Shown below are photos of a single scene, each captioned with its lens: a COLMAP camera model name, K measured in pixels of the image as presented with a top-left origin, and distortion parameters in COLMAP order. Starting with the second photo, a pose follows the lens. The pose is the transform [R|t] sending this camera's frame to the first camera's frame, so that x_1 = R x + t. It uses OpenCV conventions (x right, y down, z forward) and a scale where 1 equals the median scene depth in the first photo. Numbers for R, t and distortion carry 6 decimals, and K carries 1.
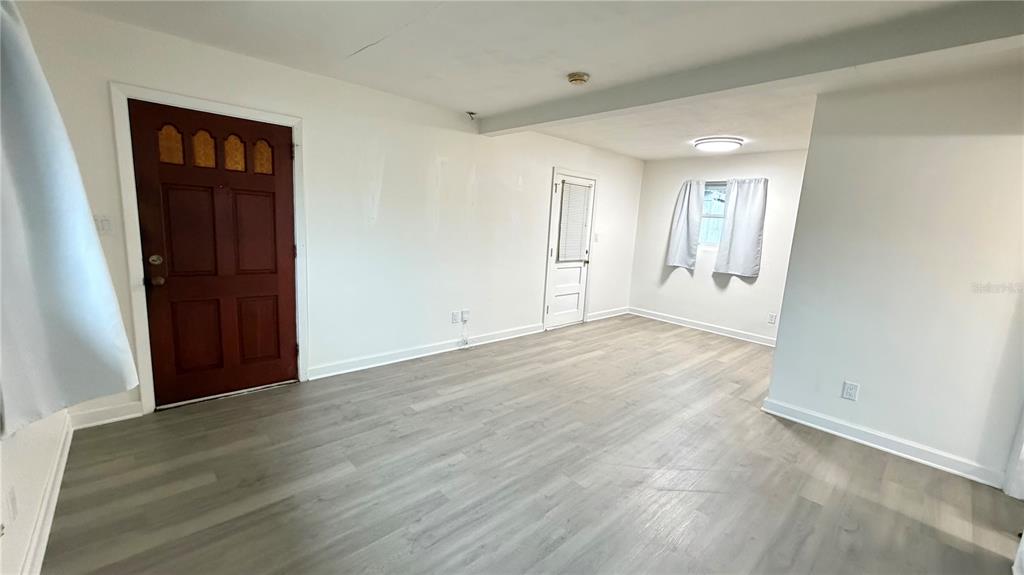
lens RADIAL K [[404.1, 0, 509.0], [0, 404.1, 285.6], [0, 0, 1]] dist [0.002005, 0.000265]
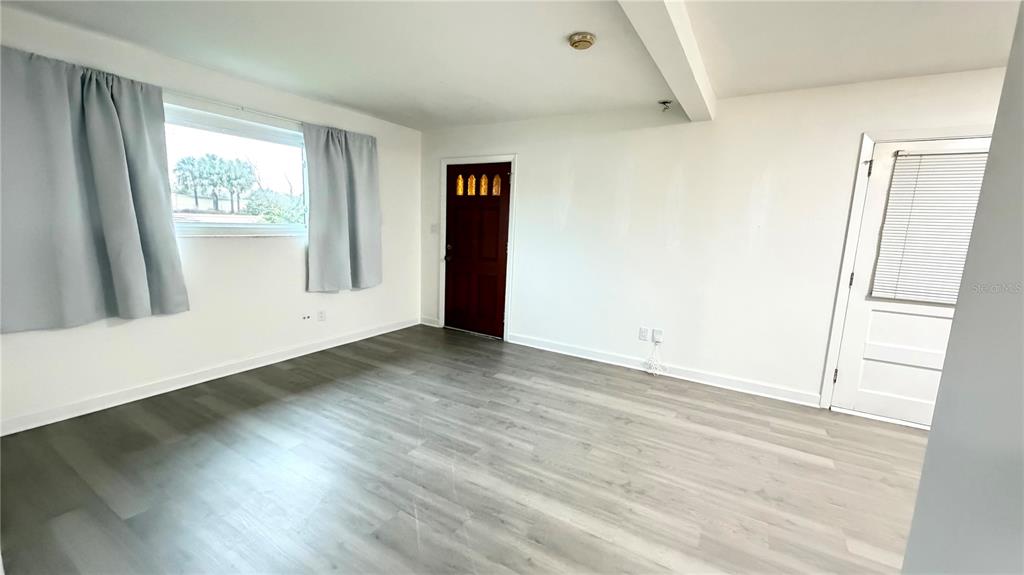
lens RADIAL K [[404.1, 0, 511.4], [0, 404.1, 290.0], [0, 0, 1]] dist [0.002005, 0.000265]
pose [[0.298487, 0.112643, -0.947743, 0.825918], [-0.176637, 0.982376, 0.061128, -0.026305], [0.937926, 0.149160, 0.313123, 0.574478]]
